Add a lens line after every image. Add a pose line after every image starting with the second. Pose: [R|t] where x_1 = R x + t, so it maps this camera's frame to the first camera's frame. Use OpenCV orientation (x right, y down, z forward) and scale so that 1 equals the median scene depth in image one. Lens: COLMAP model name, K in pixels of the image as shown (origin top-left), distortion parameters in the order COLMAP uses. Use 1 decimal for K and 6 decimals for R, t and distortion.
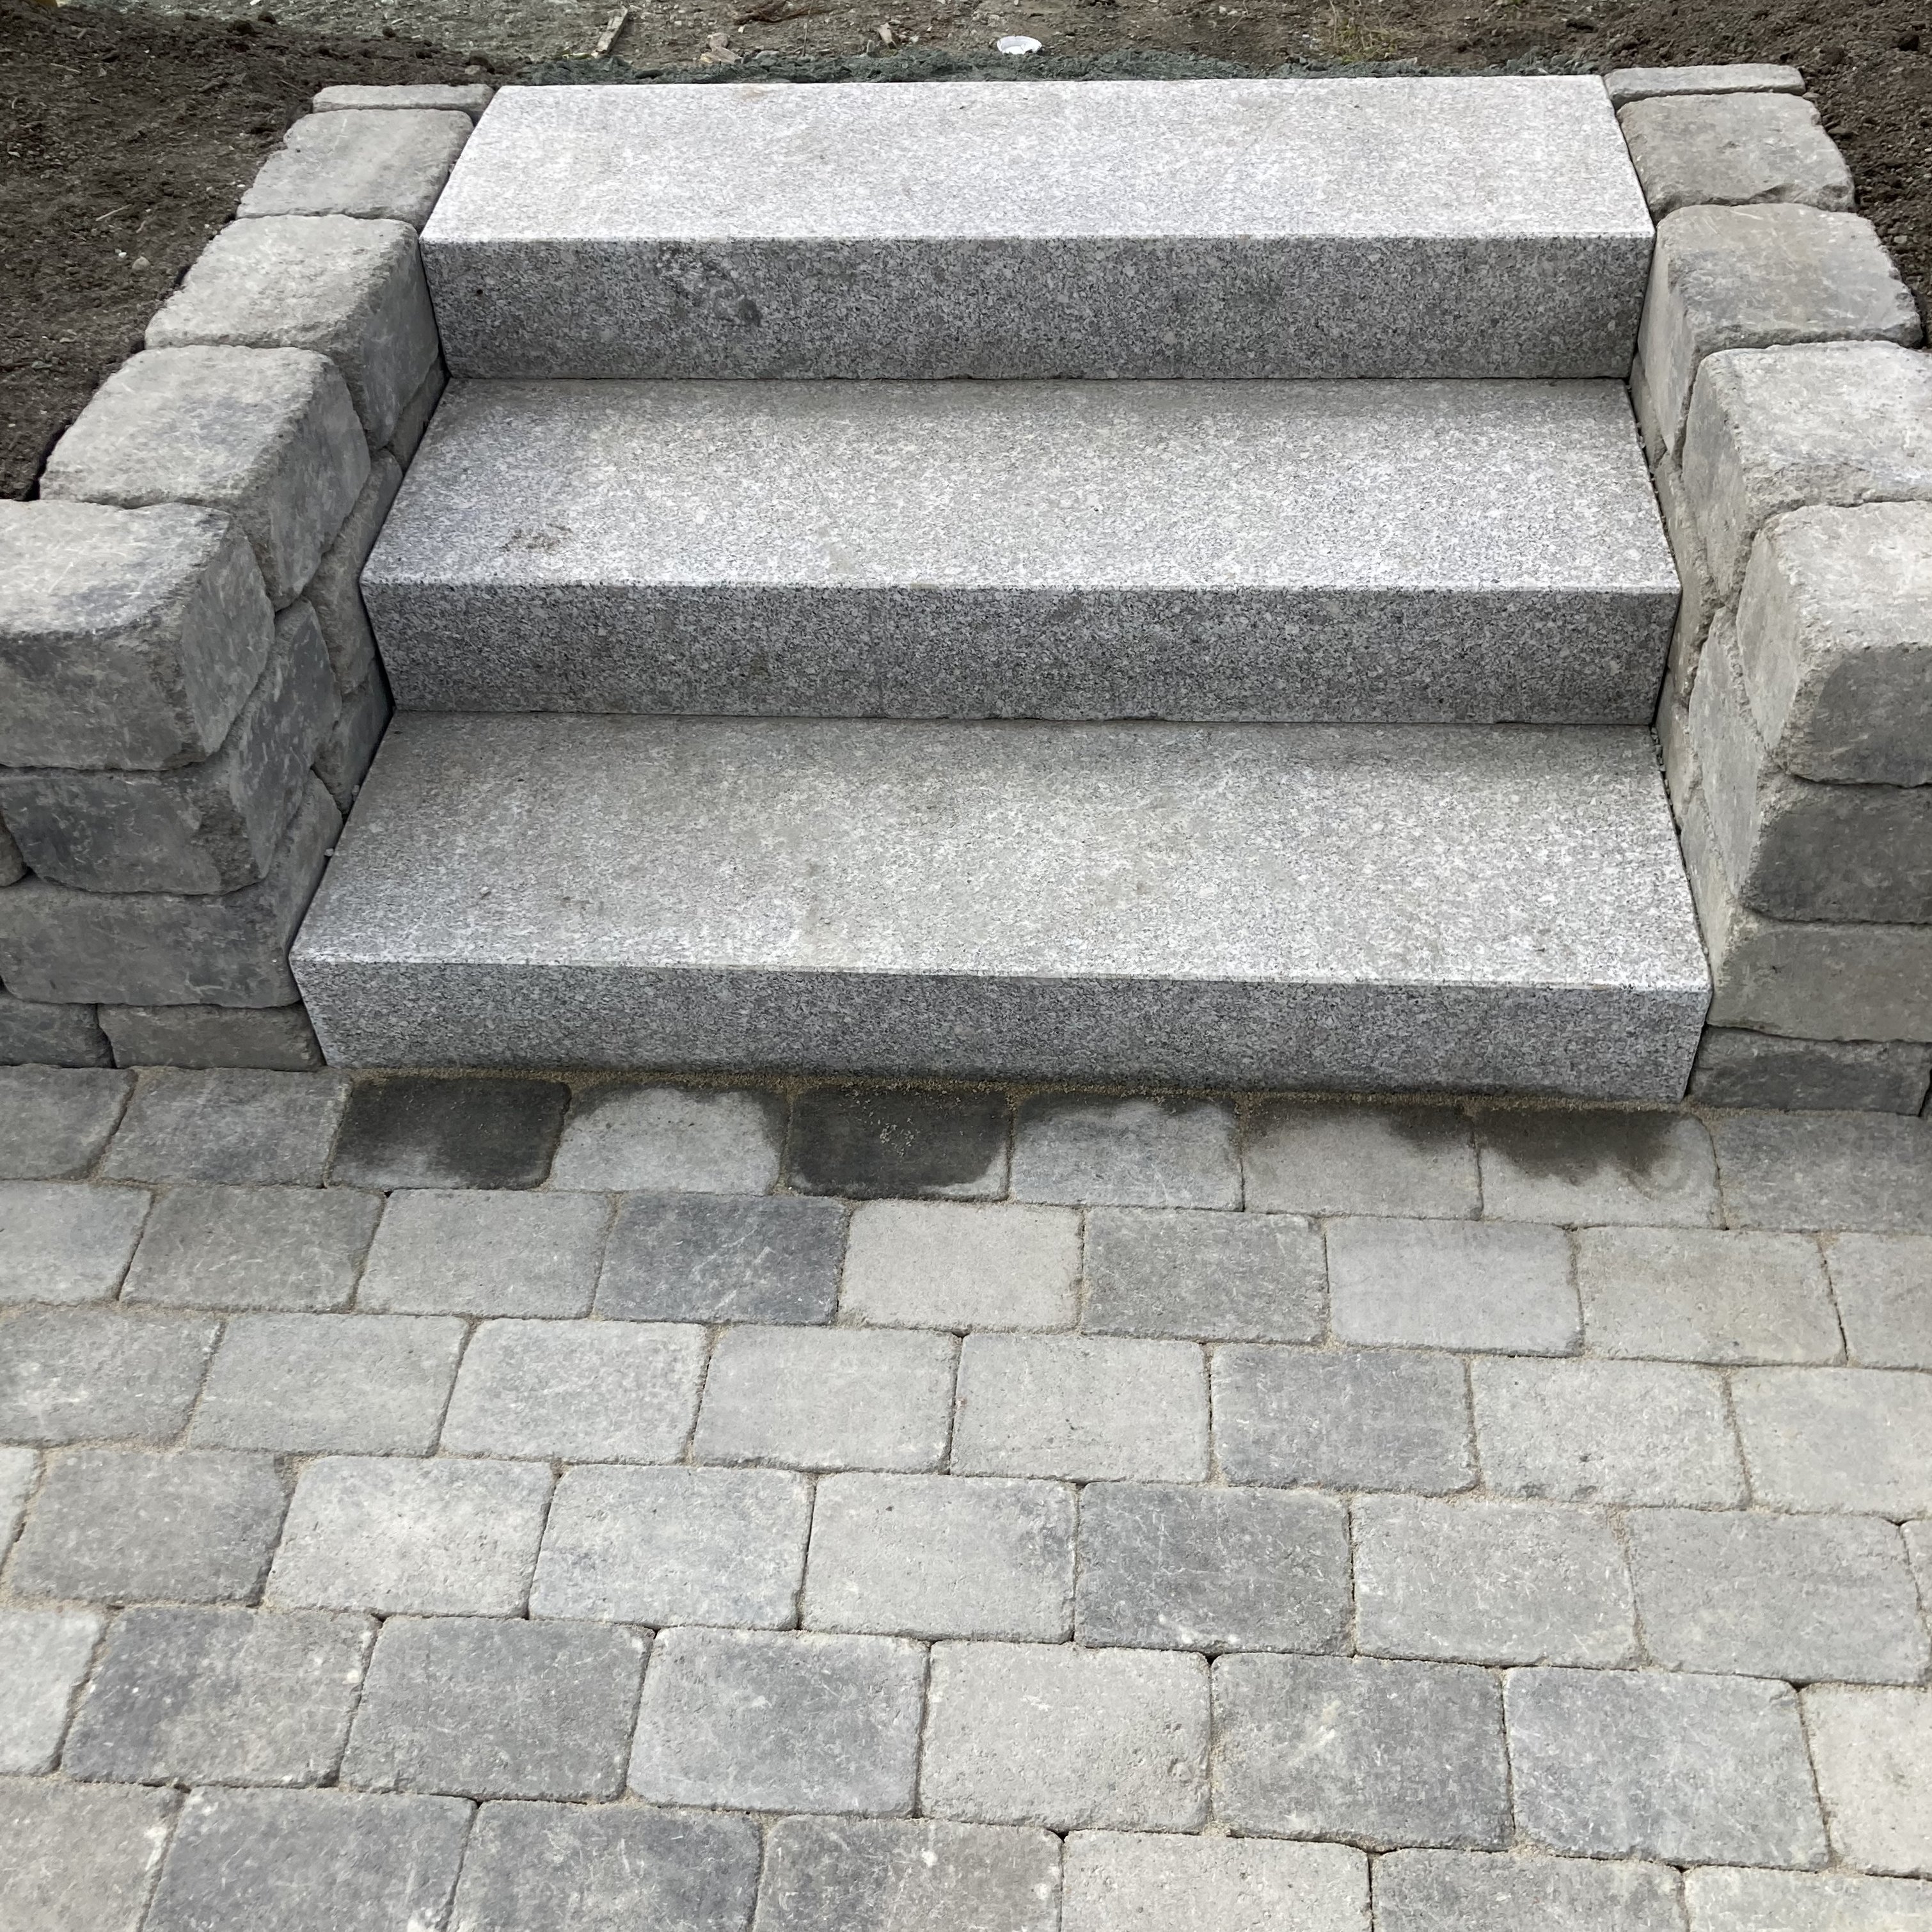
lens RADIAL K [[2199.8, 0, 970.1], [0, 2199.8, 1008.4], [0, 0, 1]] dist [0.099280, -0.356828]
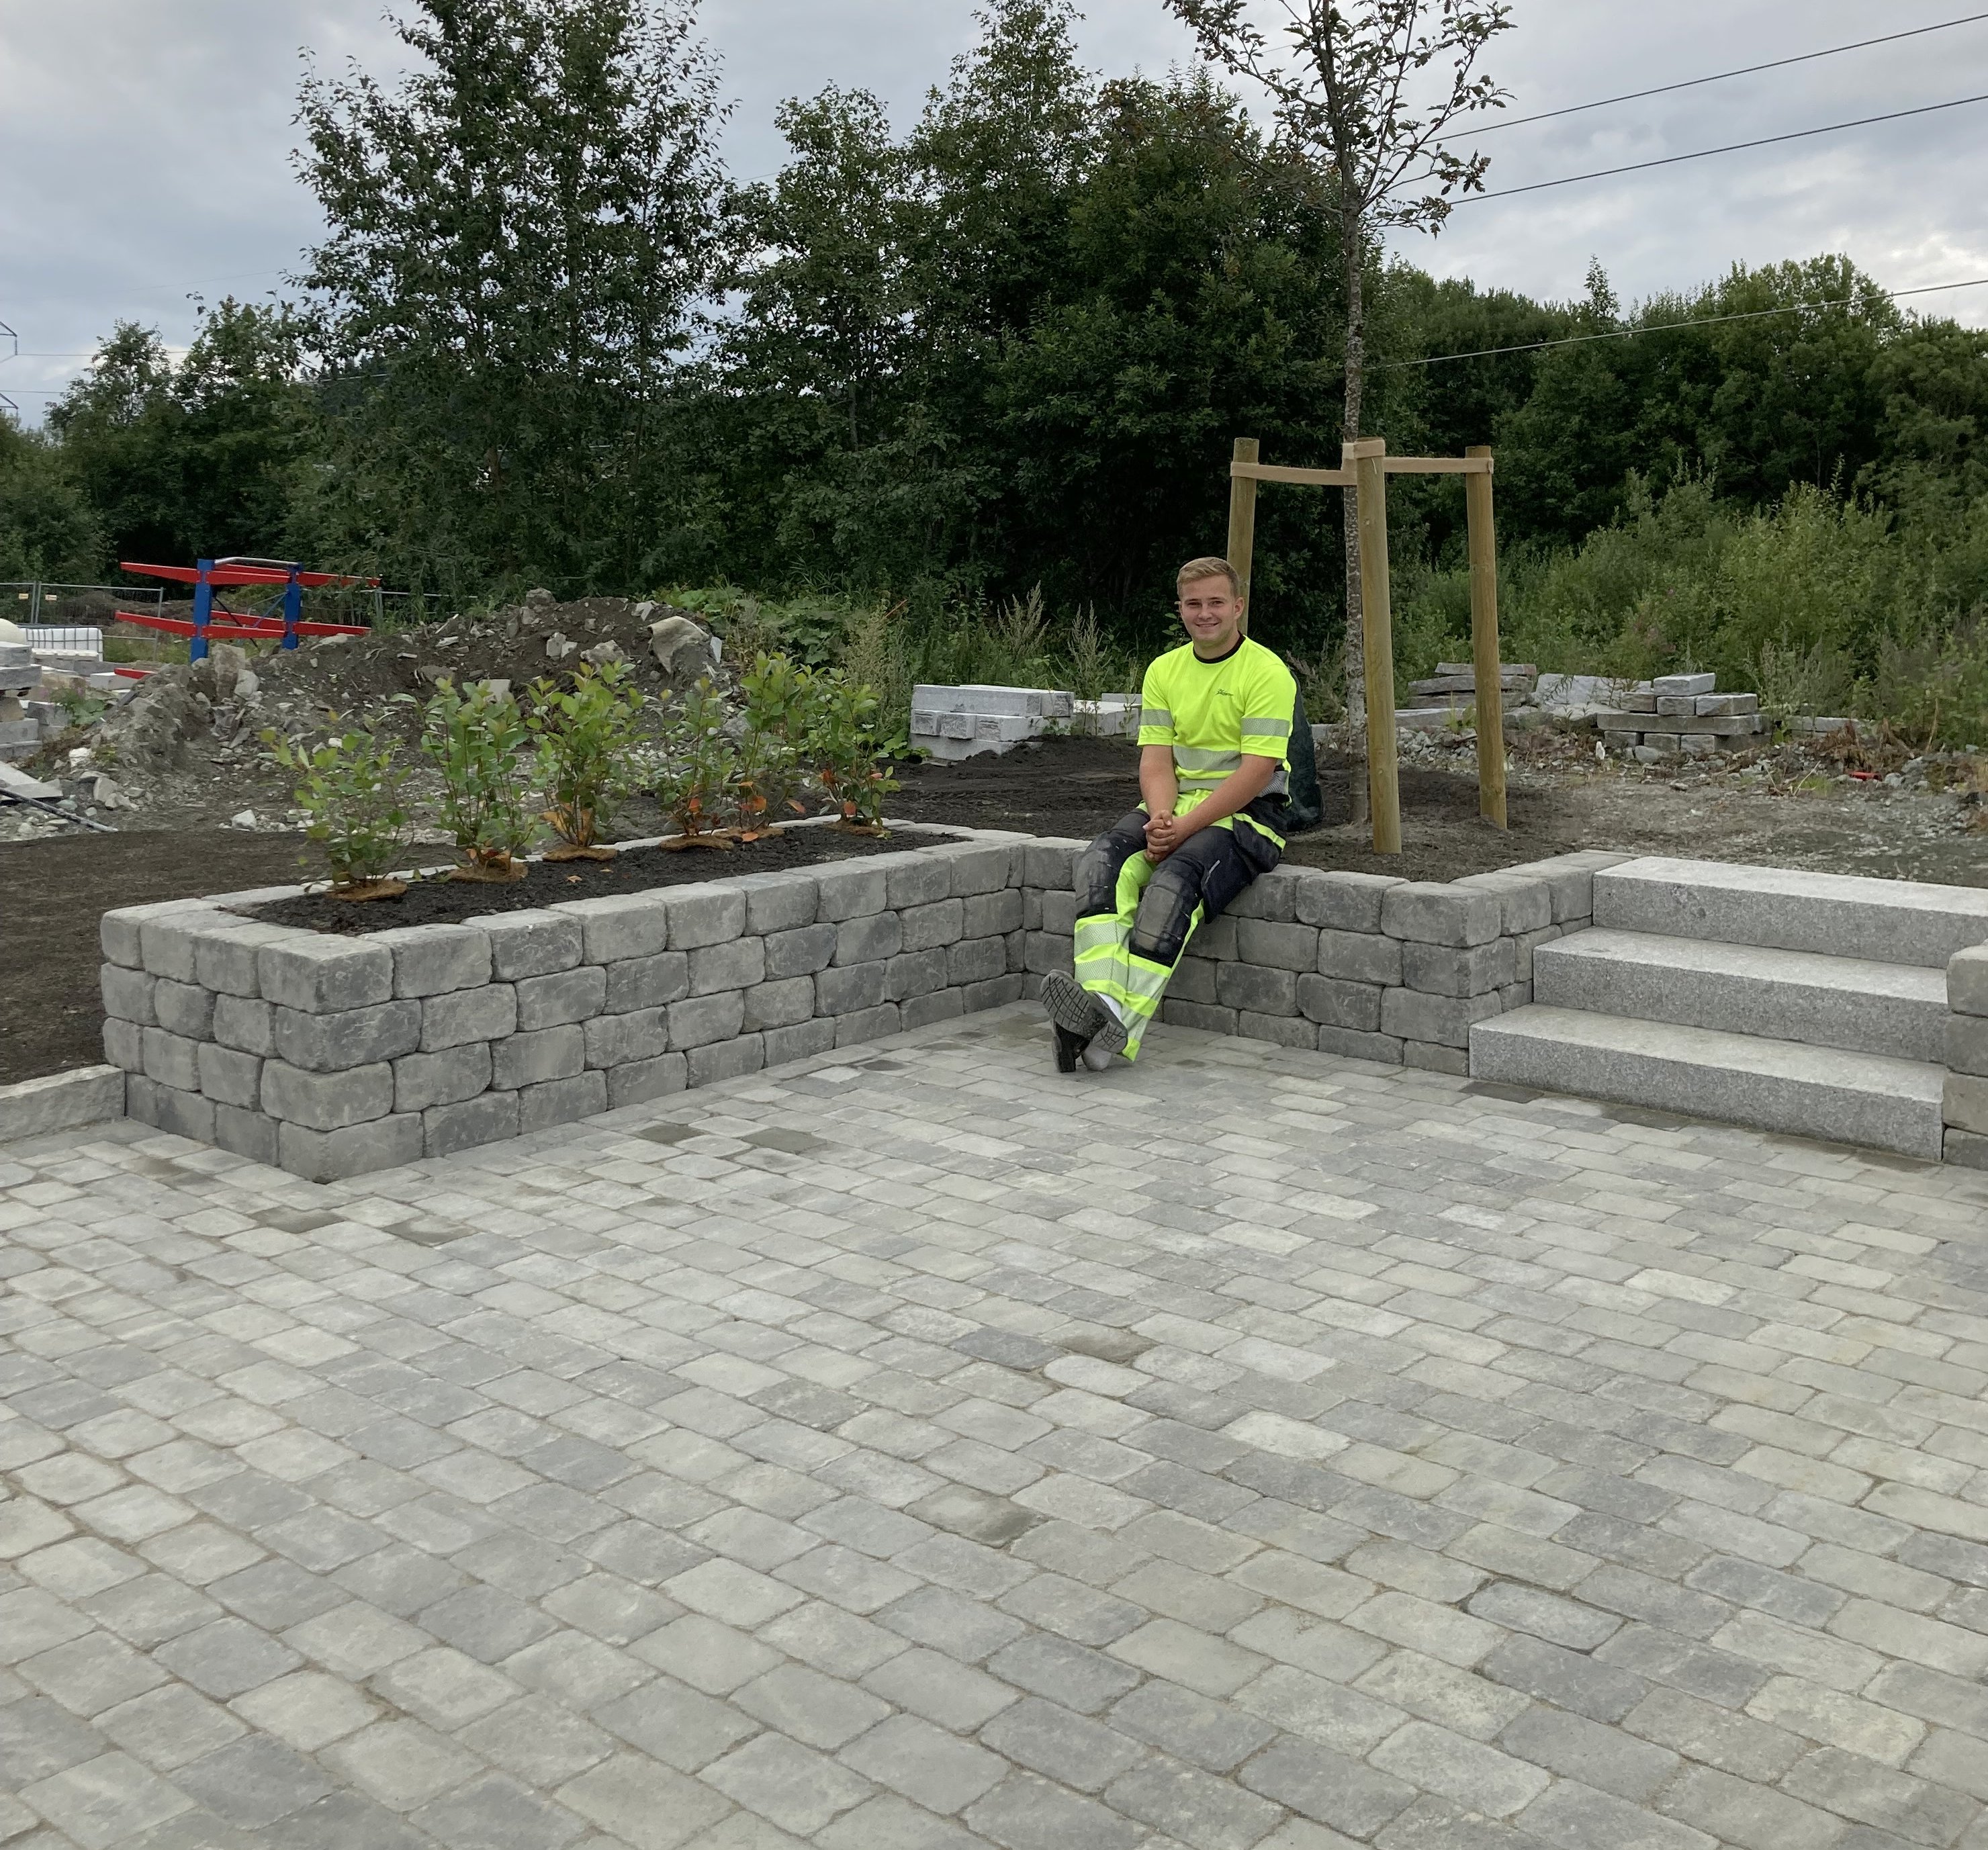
lens RADIAL K [[2209.6, 0, 1014.9], [0, 2209.6, 669.3], [0, 0, 1]] dist [0.022092, -0.009450]
pose [[0.799930, 0.069439, -0.596062, 0.944434], [-0.434125, 0.752723, -0.494918, 1.344509], [0.414303, 0.654665, 0.632271, -1.462956]]
